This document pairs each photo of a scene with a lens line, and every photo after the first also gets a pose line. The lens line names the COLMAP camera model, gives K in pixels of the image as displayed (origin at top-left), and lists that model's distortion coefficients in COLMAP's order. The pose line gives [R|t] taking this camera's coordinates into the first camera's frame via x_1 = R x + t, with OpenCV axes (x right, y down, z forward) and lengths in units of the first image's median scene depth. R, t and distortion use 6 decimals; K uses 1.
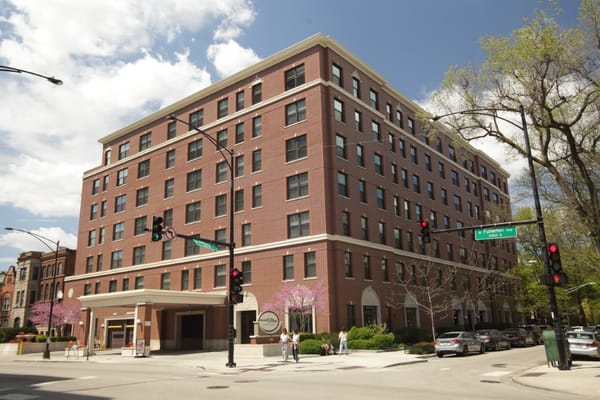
lens RADIAL K [[493.6, 0, 300.0], [0, 493.6, 200.0], [0, 0, 1]] dist [-0.009016, -0.000532]
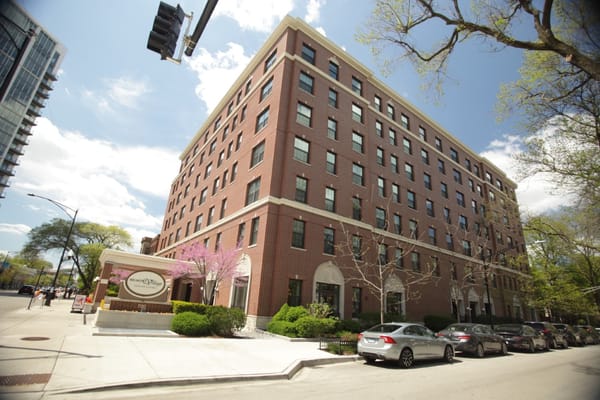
lens RADIAL K [[292.9, 0, 300.0], [0, 292.9, 200.0], [0, 0, 1]] dist [-0.086703, 0.031207]
pose [[0.962104, -0.009667, -0.272511, 0.230158], [-0.019674, 0.994306, -0.104732, 0.119699], [0.271972, 0.106124, 0.956435, 0.470736]]
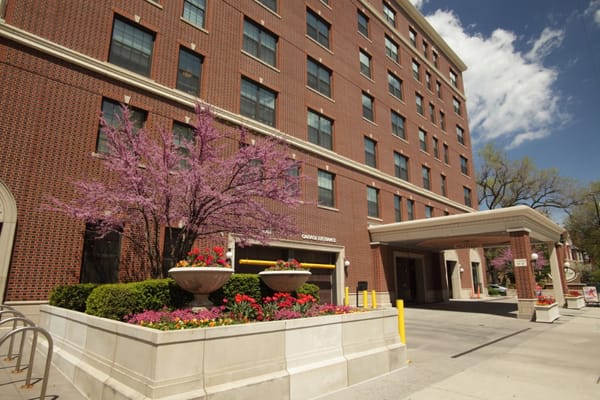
lens RADIAL K [[360.3, 0, 300.0], [0, 360.3, 200.0], [0, 0, 1]] dist [-0.039844, -0.000391]
pose [[0.086619, 0.236788, 0.967692, -0.870026], [-0.260561, 0.942917, -0.207403, 0.341944], [-0.961564, -0.234178, 0.143372, 1.231851]]
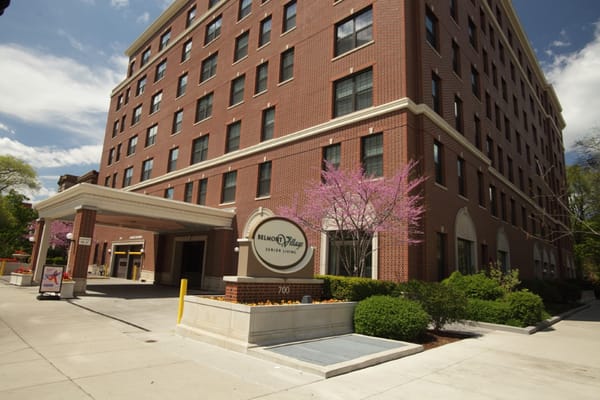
lens RADIAL K [[360.3, 0, 300.0], [0, 360.3, 200.0], [0, 0, 1]] dist [-0.039844, -0.000391]
pose [[0.994571, 0.054946, -0.088374, -0.019204], [-0.049688, 0.996923, 0.060634, 0.148179], [0.091433, -0.055914, 0.994240, 0.549711]]
